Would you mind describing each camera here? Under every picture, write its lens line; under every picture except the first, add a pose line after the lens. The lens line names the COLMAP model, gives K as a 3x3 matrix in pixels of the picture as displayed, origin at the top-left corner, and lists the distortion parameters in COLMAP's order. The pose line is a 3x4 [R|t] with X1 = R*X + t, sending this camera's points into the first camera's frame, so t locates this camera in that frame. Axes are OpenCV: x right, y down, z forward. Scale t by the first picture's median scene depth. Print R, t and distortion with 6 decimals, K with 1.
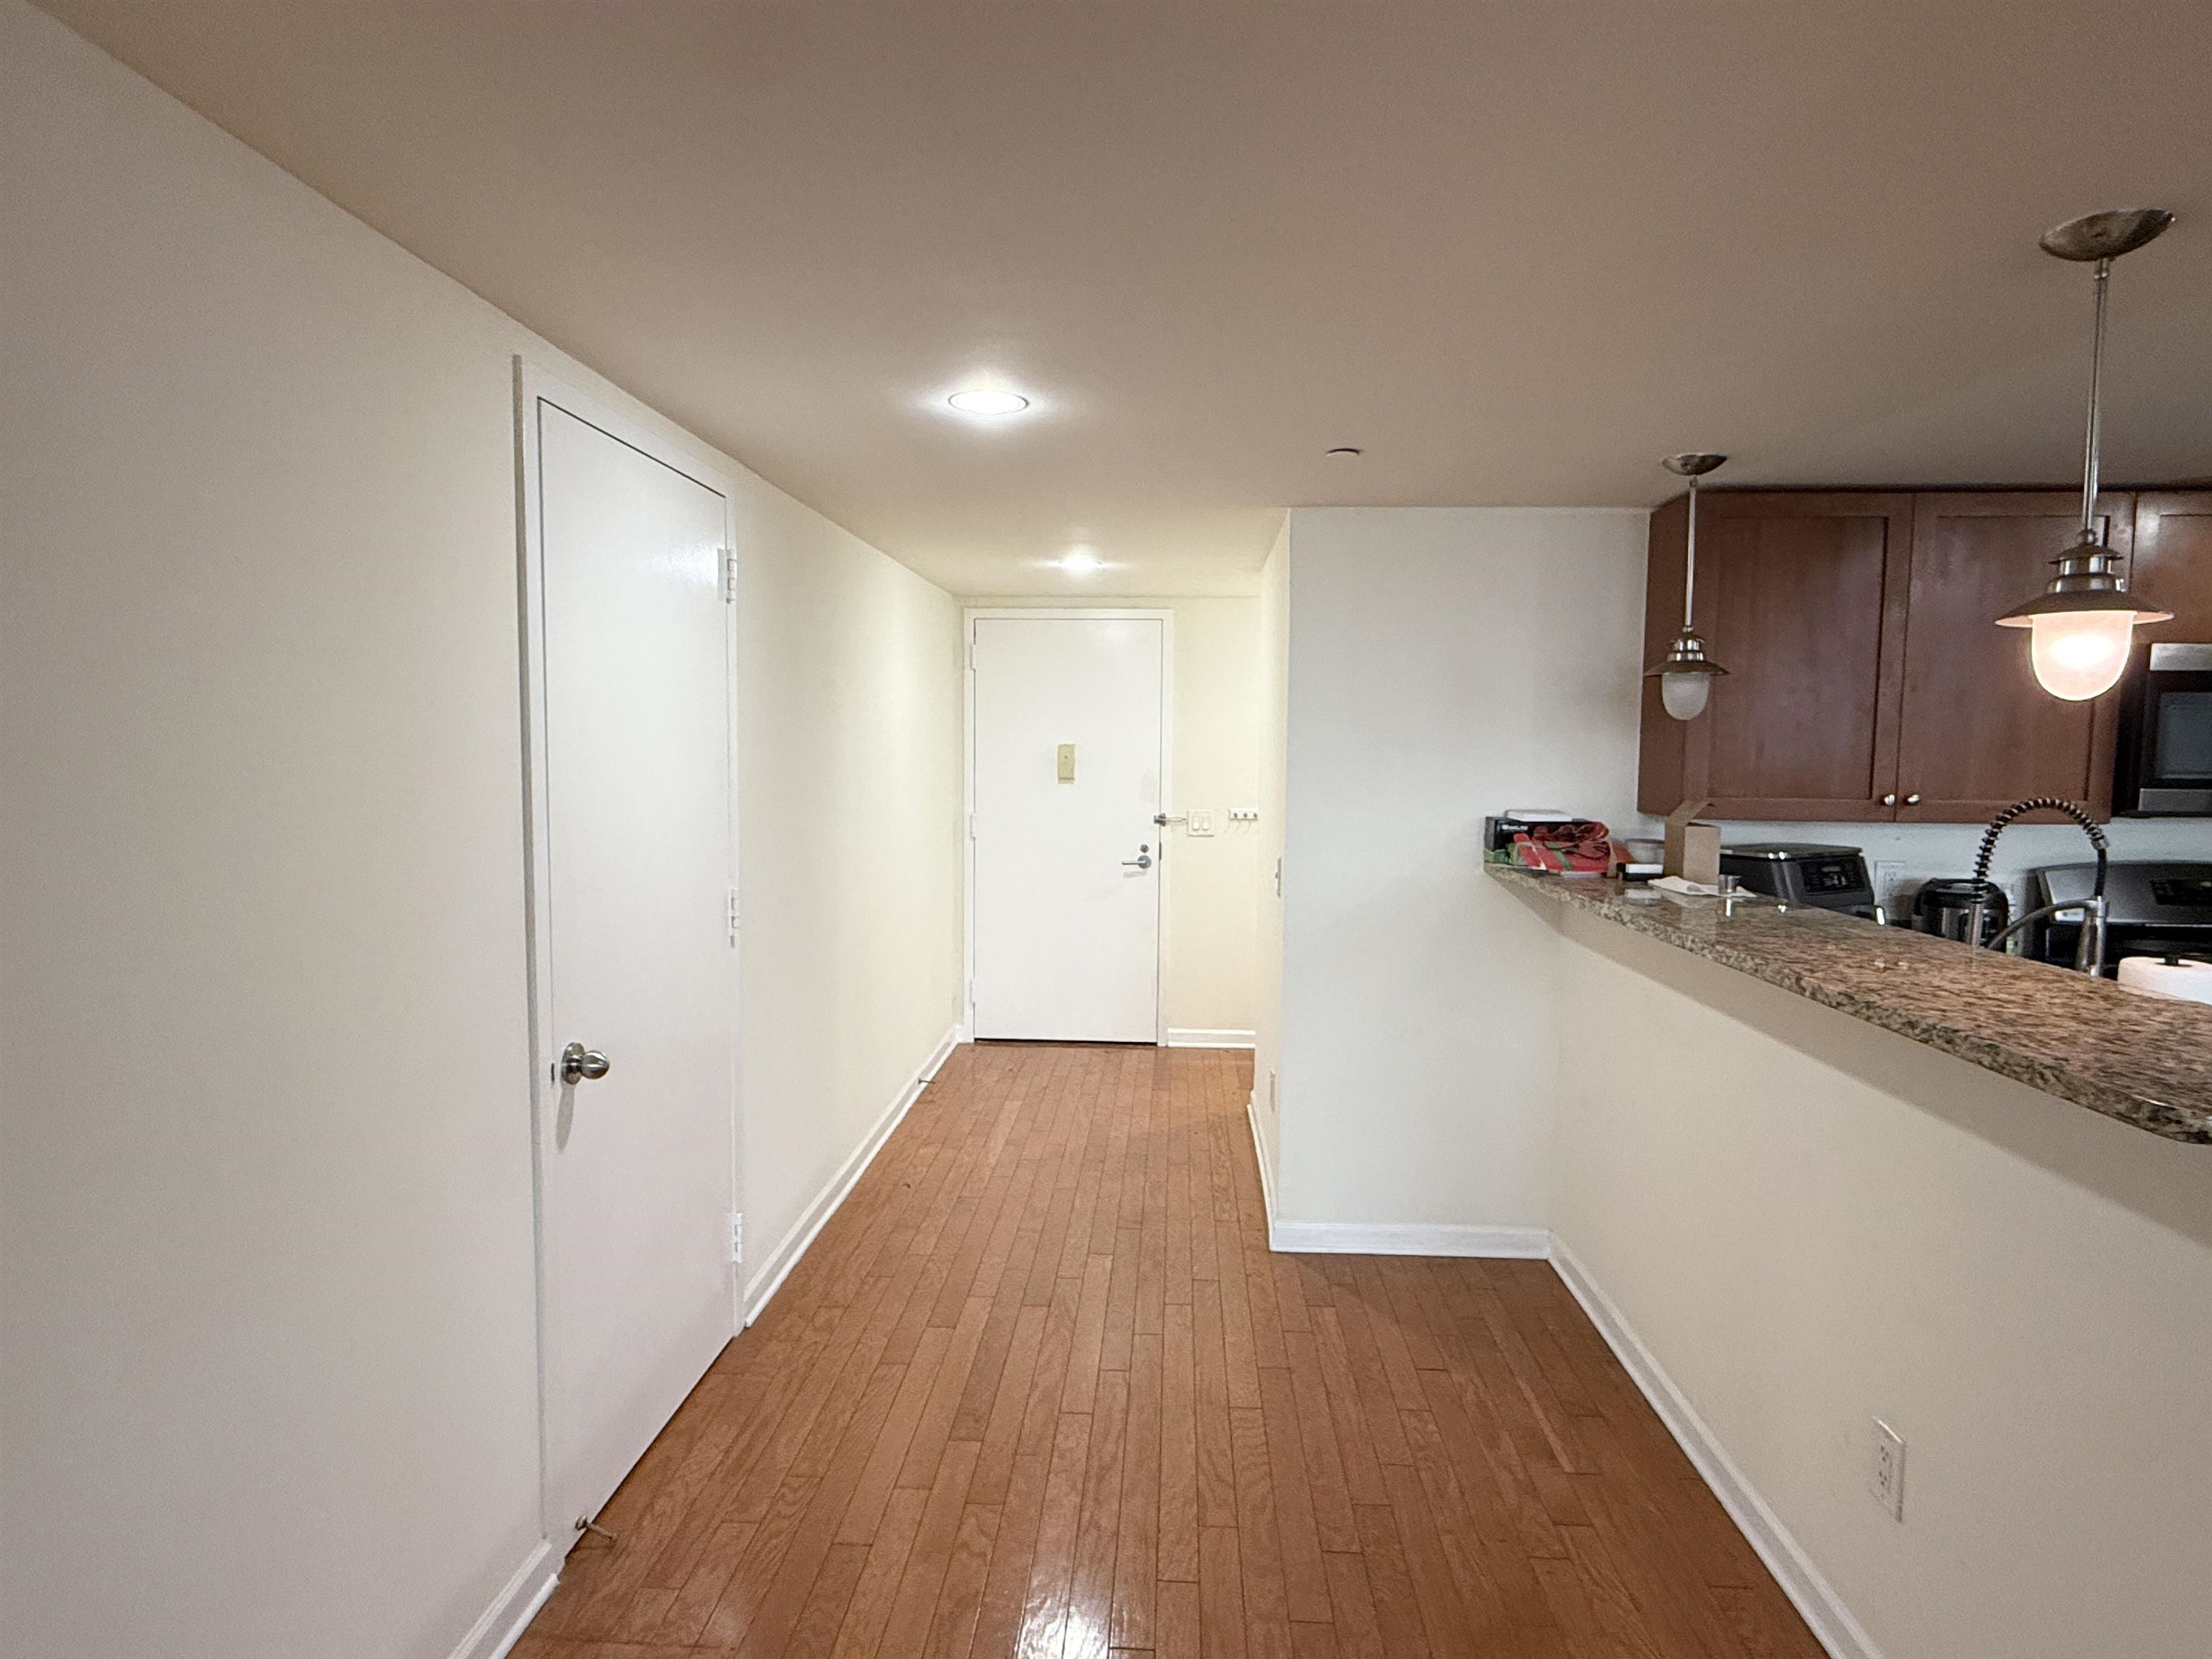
lens RADIAL K [[1223.9, 0, 1111.0], [0, 1223.9, 835.4], [0, 0, 1]] dist [-0.000449, -0.002816]
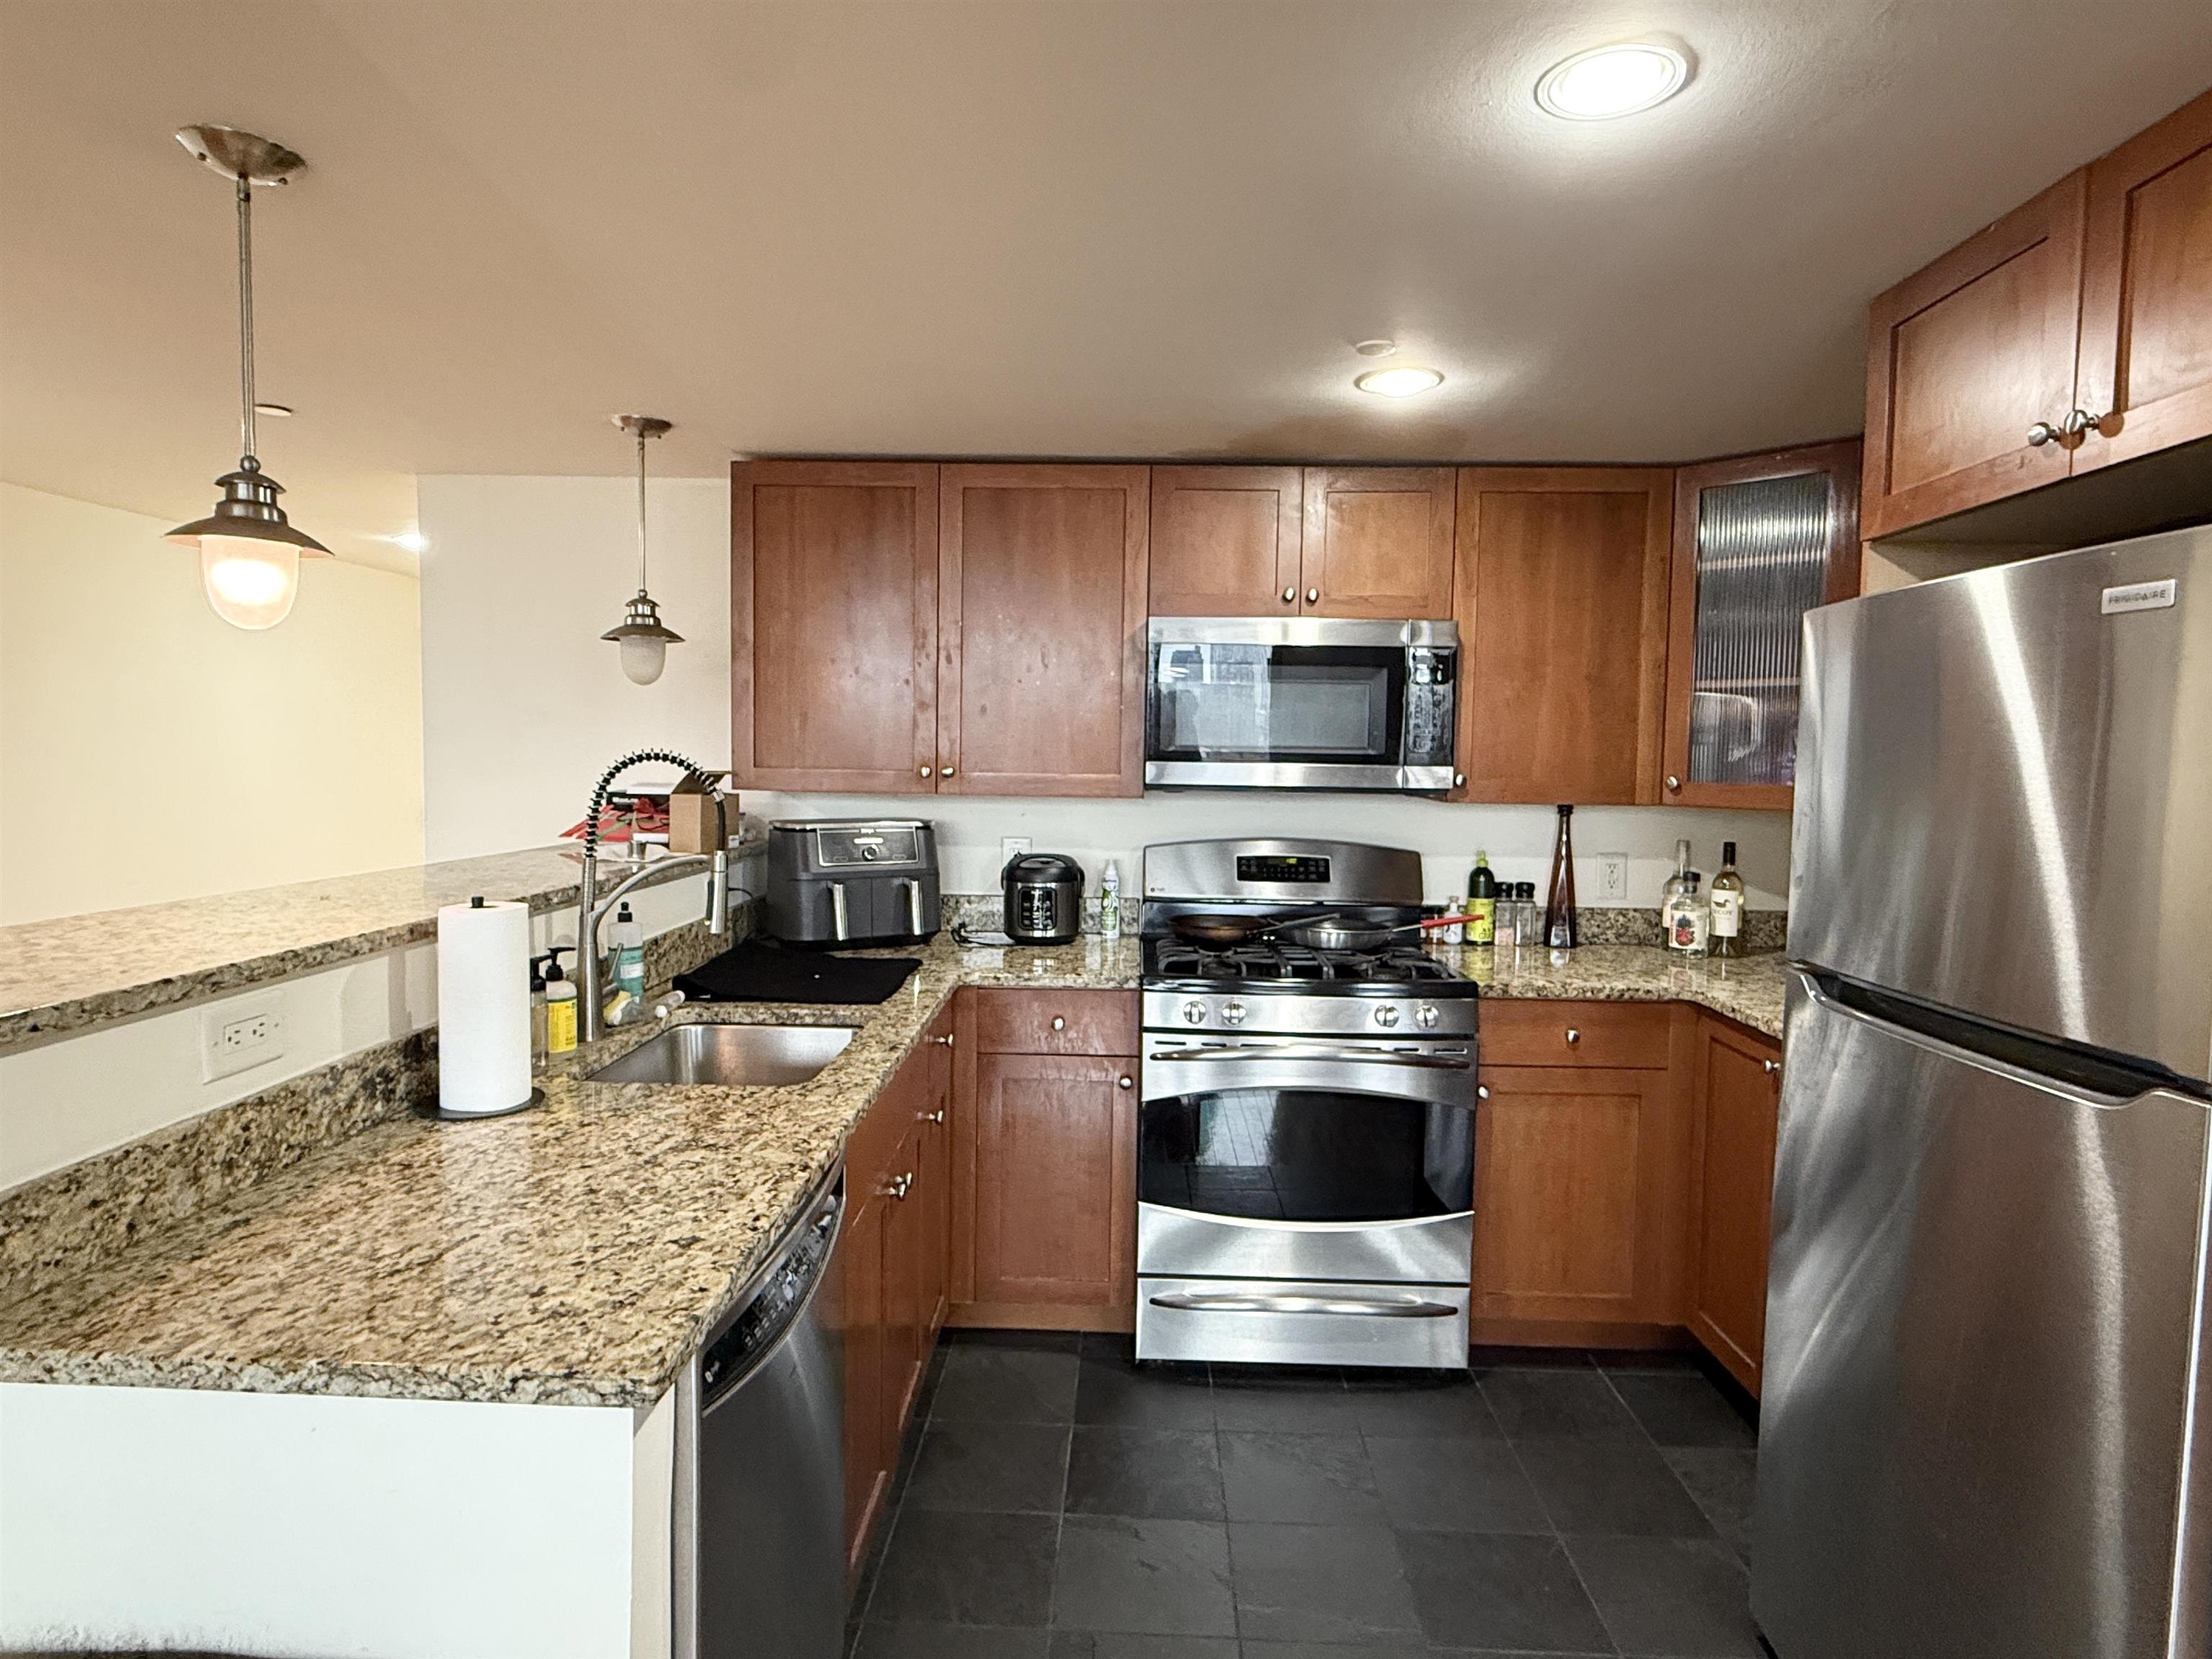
lens RADIAL K [[1223.9, 0, 1100.0], [0, 1223.9, 822.2], [0, 0, 1]] dist [-0.000449, -0.002816]
pose [[0.999756, 0.012001, 0.018520, 0.769844], [-0.011683, 0.999784, -0.017177, 0.026962], [-0.018722, 0.016957, 0.999681, 0.007878]]
